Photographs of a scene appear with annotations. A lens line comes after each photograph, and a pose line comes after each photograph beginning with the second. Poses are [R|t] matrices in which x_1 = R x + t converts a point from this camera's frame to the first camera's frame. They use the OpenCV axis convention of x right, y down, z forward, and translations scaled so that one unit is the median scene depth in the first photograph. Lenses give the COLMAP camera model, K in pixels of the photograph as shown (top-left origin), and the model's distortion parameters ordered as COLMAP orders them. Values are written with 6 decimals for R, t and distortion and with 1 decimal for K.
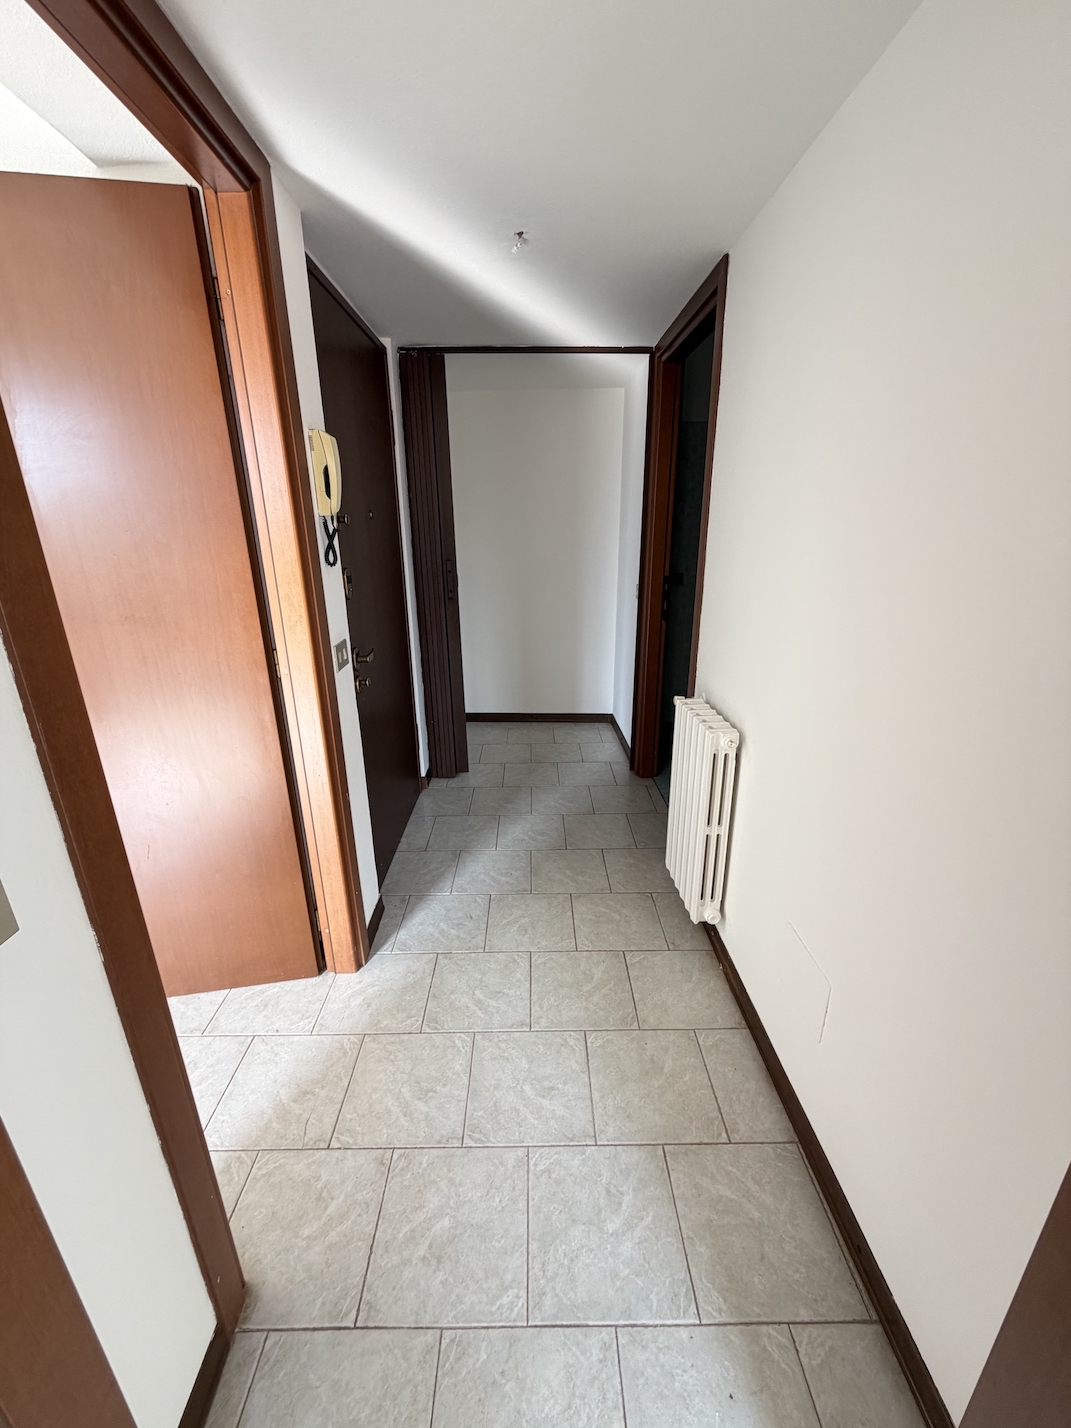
lens RADIAL K [[565.9, 0, 533.0], [0, 565.9, 708.8], [0, 0, 1]] dist [0.000333, -0.000257]
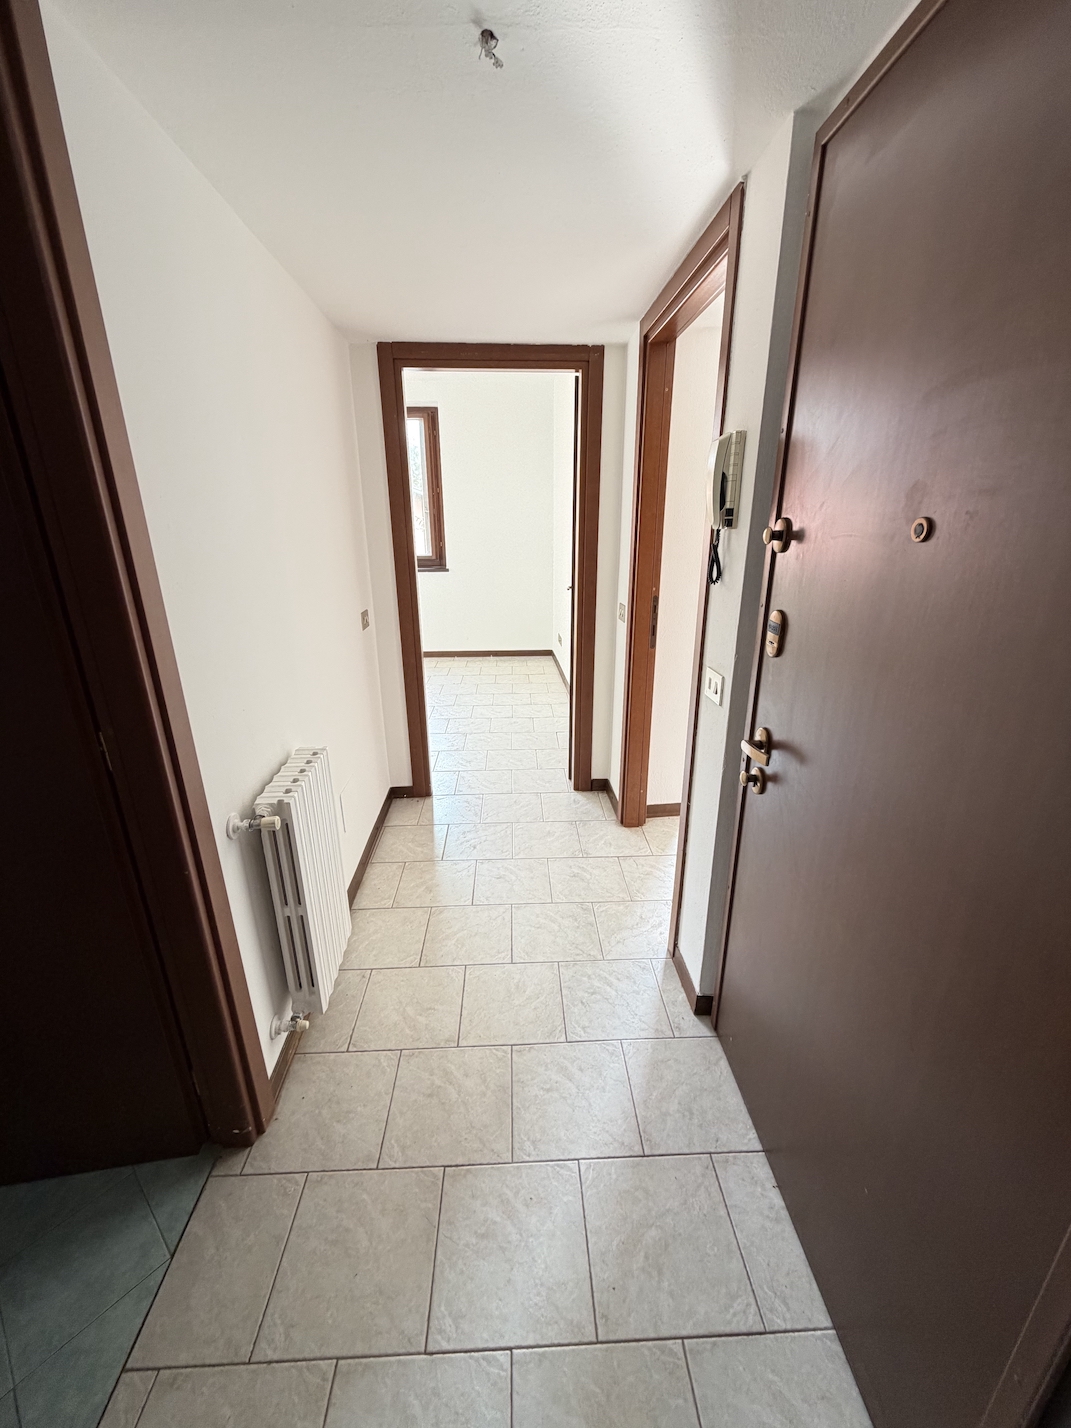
lens RADIAL K [[565.9, 0, 533.0], [0, 565.9, 708.8], [0, 0, 1]] dist [0.000333, -0.000257]
pose [[-0.999253, 0.028263, -0.026375, -0.029867], [0.006545, 0.796113, 0.605113, -0.555588], [0.038099, 0.604488, -0.795703, 1.586094]]
